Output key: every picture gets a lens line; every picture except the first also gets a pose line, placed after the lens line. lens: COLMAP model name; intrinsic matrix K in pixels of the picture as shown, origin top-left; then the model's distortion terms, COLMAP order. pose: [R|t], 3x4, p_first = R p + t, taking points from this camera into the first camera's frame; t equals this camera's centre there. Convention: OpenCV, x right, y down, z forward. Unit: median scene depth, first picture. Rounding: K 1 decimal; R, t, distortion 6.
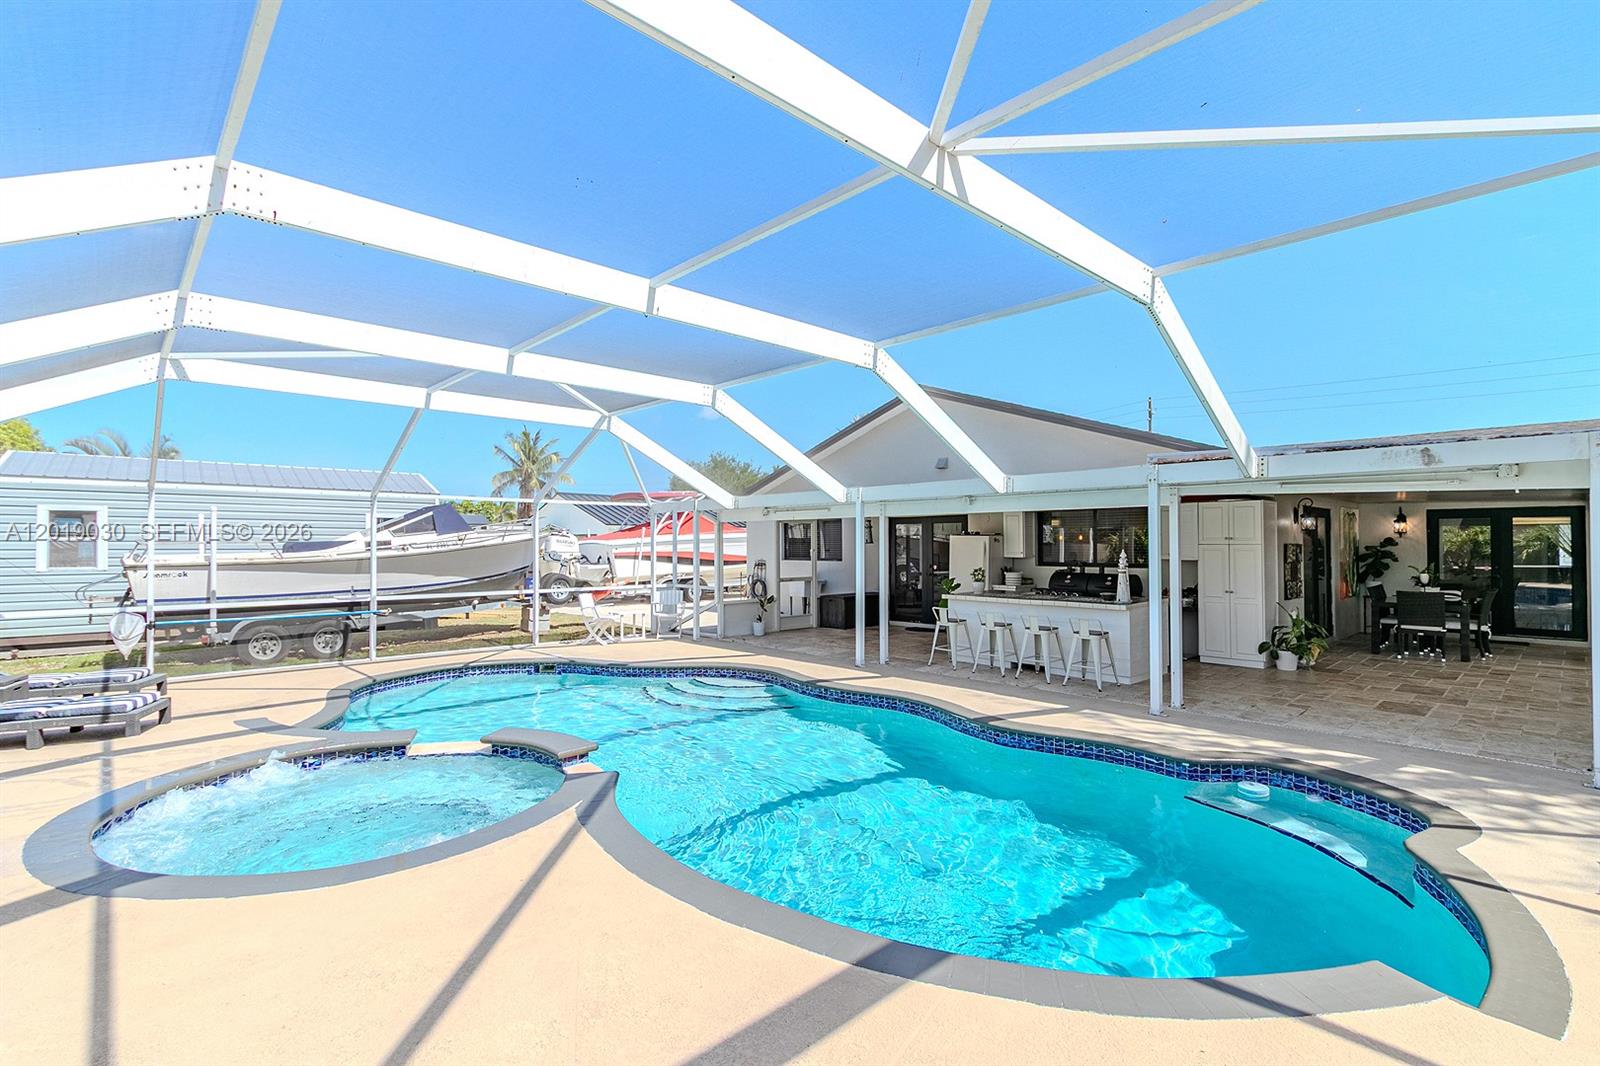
lens RADIAL K [[735.2, 0, 788.7], [0, 735.2, 535.9], [0, 0, 1]] dist [0.004813, -0.000959]
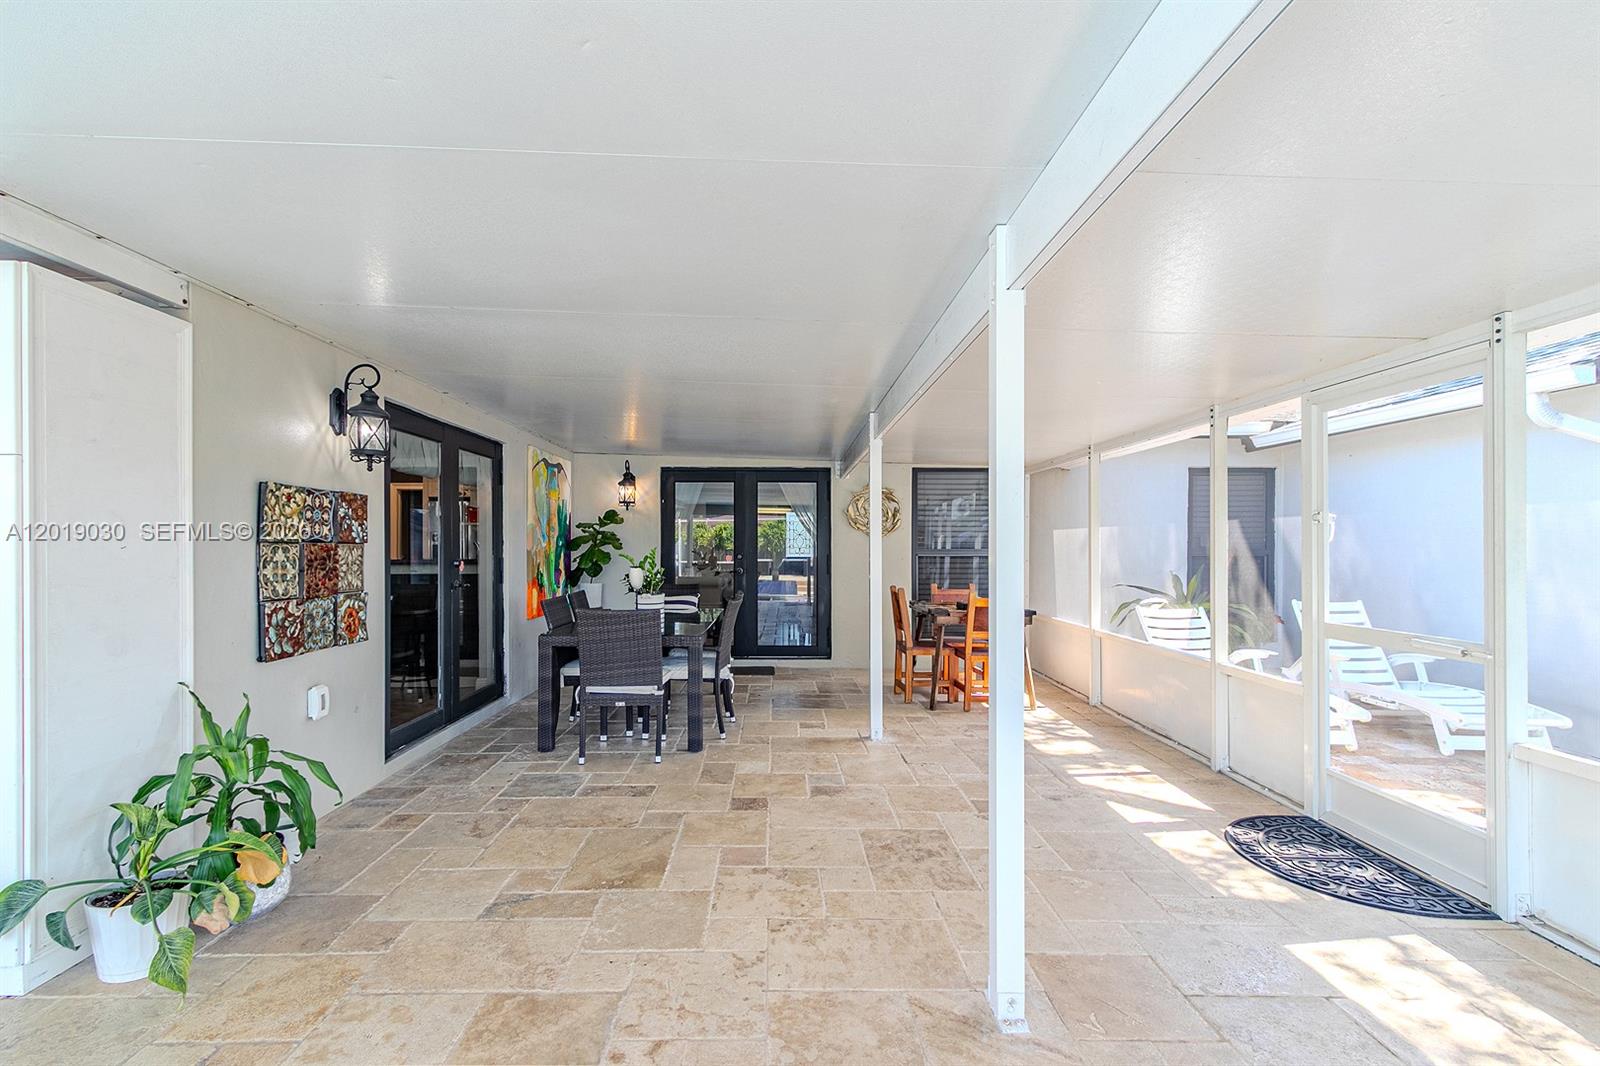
lens RADIAL K [[735.2, 0, 788.7], [0, 735.2, 535.9], [0, 0, 1]] dist [0.004813, -0.000959]
pose [[0.667665, 0.011531, 0.744372, 0.469146], [-0.007334, 0.999933, -0.008913, 0.028211], [-0.744426, 0.000492, 0.667705, 0.496485]]
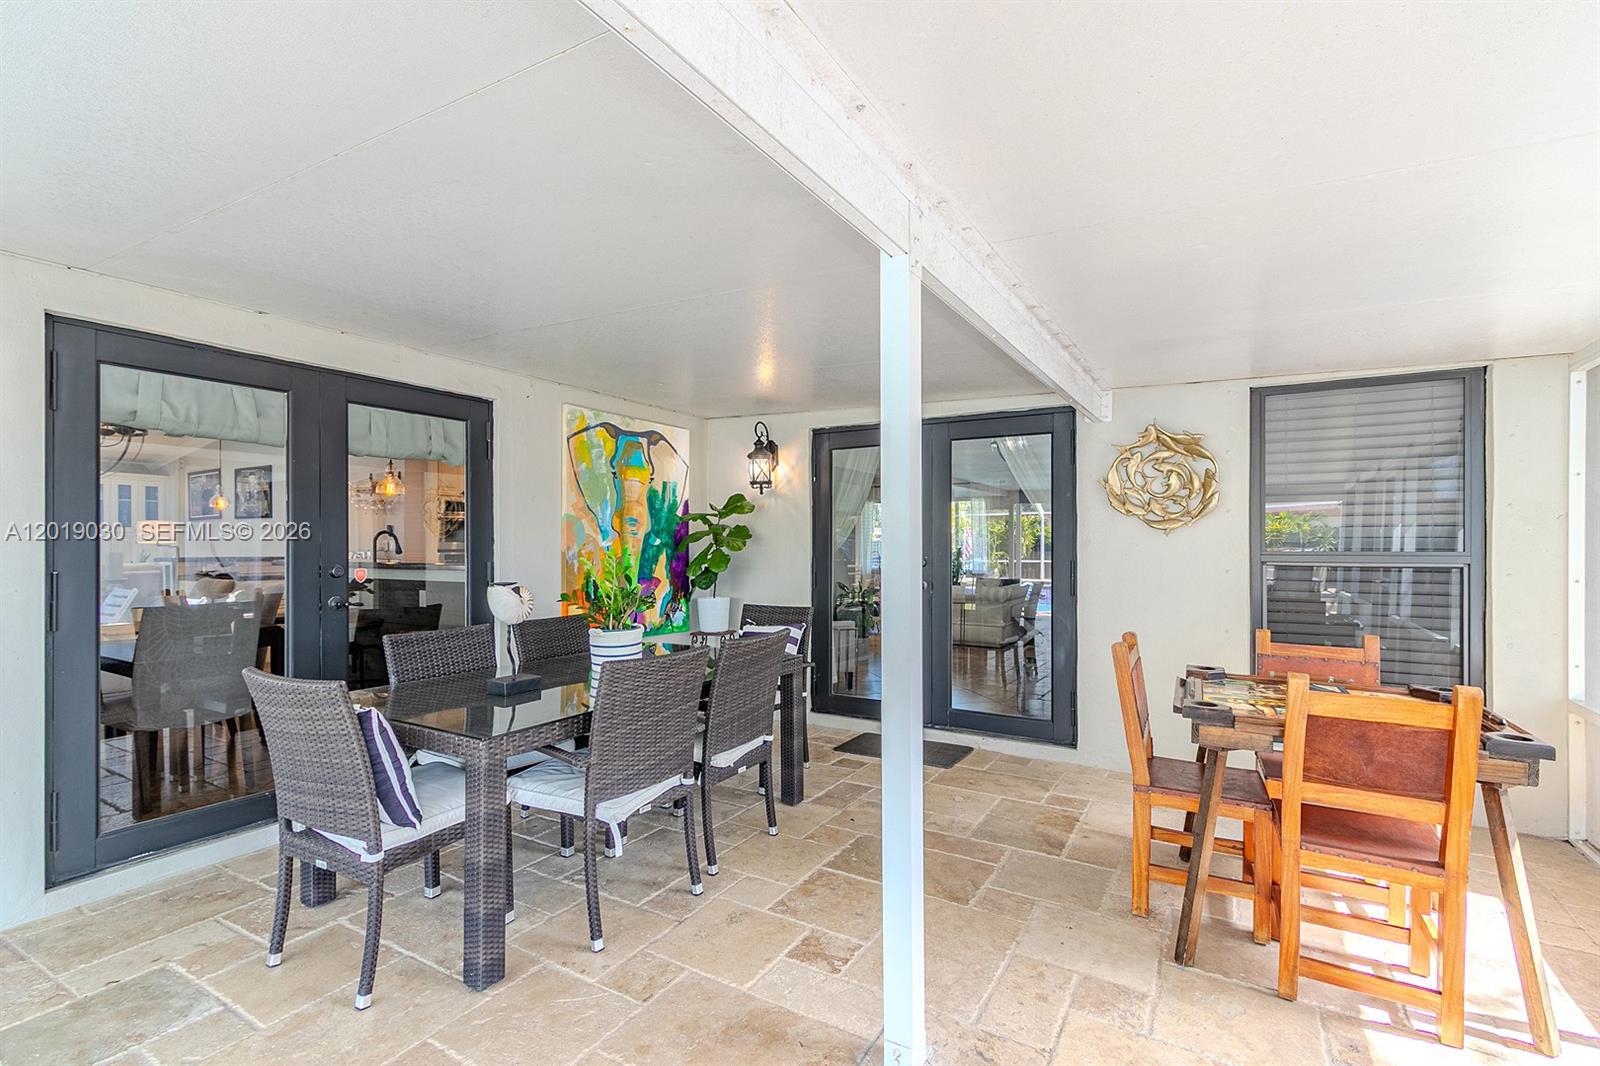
lens RADIAL K [[735.2, 0, 788.7], [0, 735.2, 535.9], [0, 0, 1]] dist [0.004813, -0.000959]
pose [[0.962250, 0.002691, 0.272155, 0.736199], [-0.002588, 0.999996, -0.000738, 0.027129], [-0.272156, 0.000005, 0.962253, 0.590707]]
